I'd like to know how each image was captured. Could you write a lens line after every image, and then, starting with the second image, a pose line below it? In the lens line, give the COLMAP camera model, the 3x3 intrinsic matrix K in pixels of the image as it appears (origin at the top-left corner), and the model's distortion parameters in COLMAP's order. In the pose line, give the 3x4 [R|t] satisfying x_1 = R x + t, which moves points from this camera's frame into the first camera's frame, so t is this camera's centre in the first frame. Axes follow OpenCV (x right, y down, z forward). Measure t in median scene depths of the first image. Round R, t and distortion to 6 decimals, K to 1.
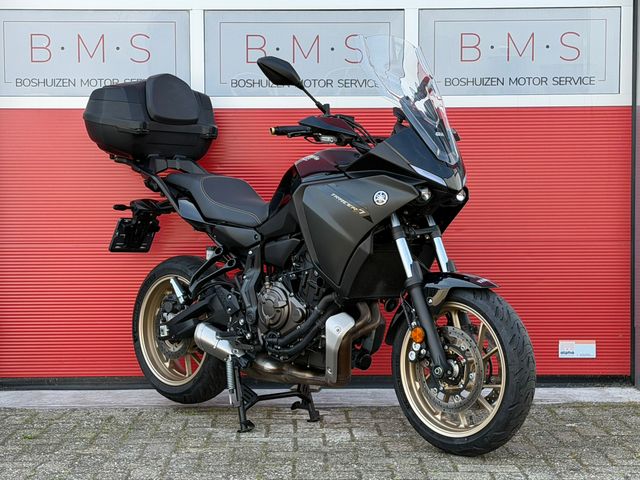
lens RADIAL K [[1371.1, 0, 318.4], [0, 1371.1, 241.7], [0, 0, 1]] dist [0.142451, 0.000000]
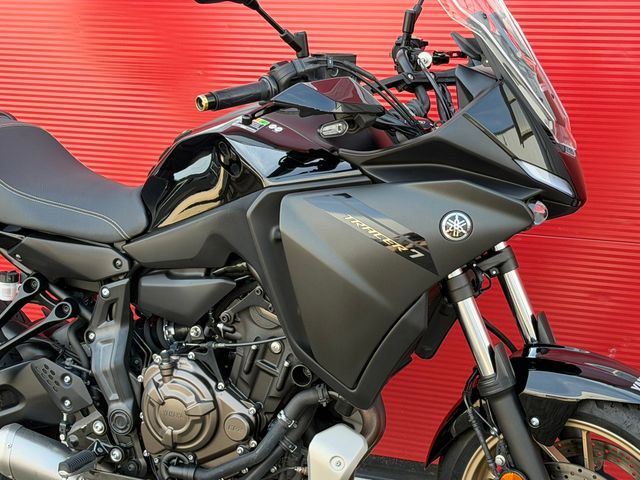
lens RADIAL K [[1371.1, 0, 333.8], [0, 1371.1, 233.4], [0, 0, 1]] dist [0.142451, 0.000000]
pose [[0.922750, -0.078489, 0.377322, -0.165912], [0.008068, 0.982762, 0.184700, -0.109936], [-0.385315, -0.167387, 0.907477, 0.507993]]
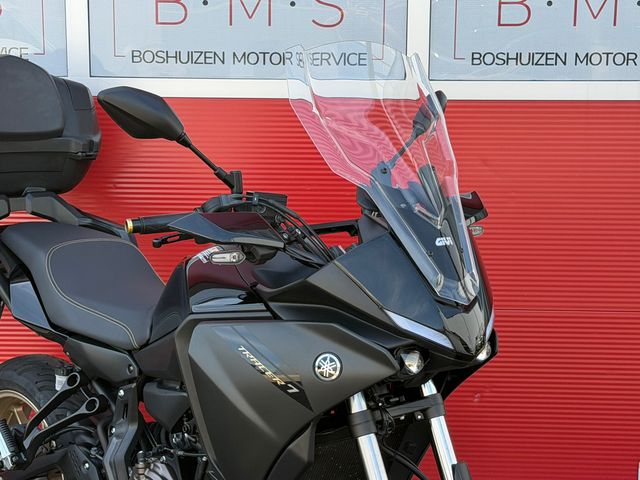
lens RADIAL K [[1371.1, 0, 318.6], [0, 1371.1, 244.9], [0, 0, 1]] dist [0.142451, 0.000000]
pose [[0.999369, 0.017038, -0.031155, 0.051779], [-0.013138, 0.992522, 0.121356, -0.128144], [0.032989, -0.120870, 0.992120, 0.436018]]
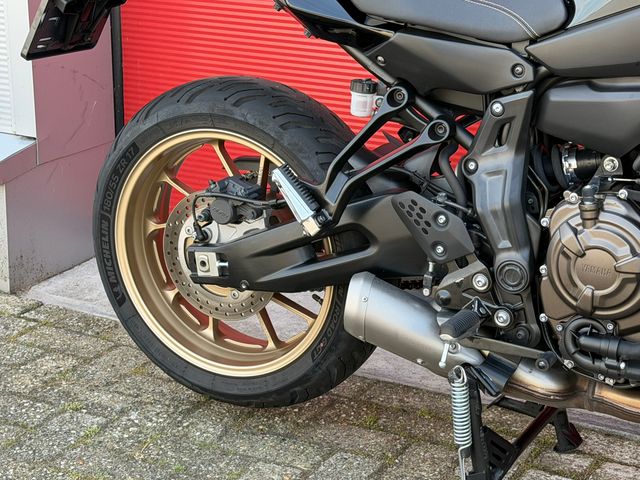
lens RADIAL K [[1371.1, 0, 311.8], [0, 1371.1, 250.9], [0, 0, 1]] dist [0.142451, 0.000000]
pose [[0.954748, -0.082861, 0.285640, -0.219760], [-0.004673, 0.956108, 0.292978, -0.069466], [-0.297380, -0.281055, 0.912455, 0.651473]]
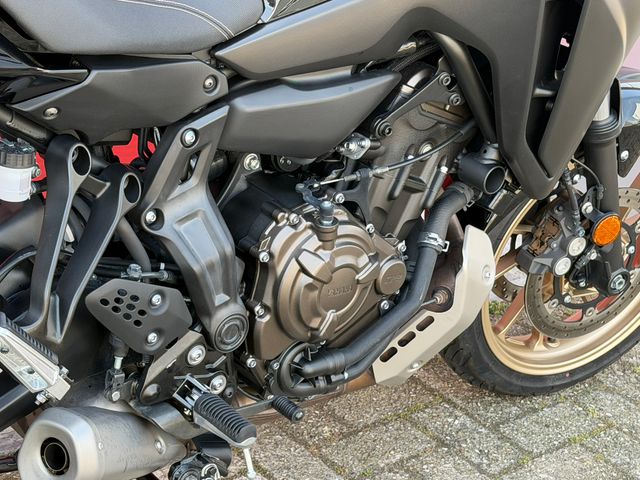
lens RADIAL K [[1371.1, 0, 316.9], [0, 1371.1, 240.0], [0, 0, 1]] dist [0.142451, 0.000000]
pose [[0.080651, -0.410833, 0.908137, -0.330883], [-0.120002, 0.900475, 0.418024, -0.101010], [-0.989492, -0.142693, 0.023323, 0.974949]]
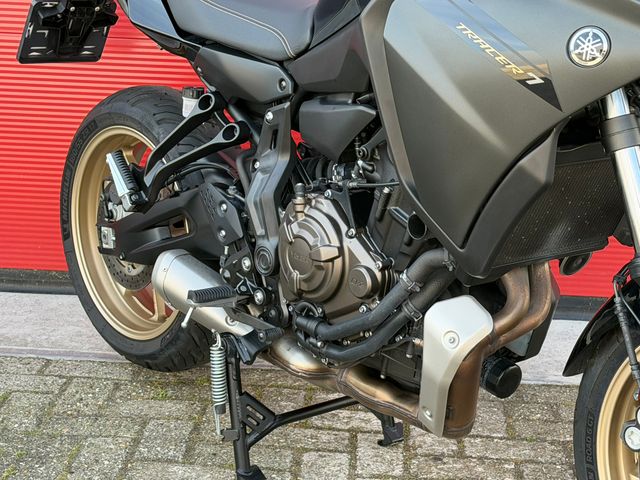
lens RADIAL K [[1371.1, 0, 309.2], [0, 1371.1, 255.5], [0, 0, 1]] dist [0.142451, 0.000000]
pose [[0.996187, 0.051687, -0.070280, -0.001492], [-0.033321, 0.969945, 0.241031, -0.059101], [0.080626, -0.237770, 0.967969, 0.550034]]
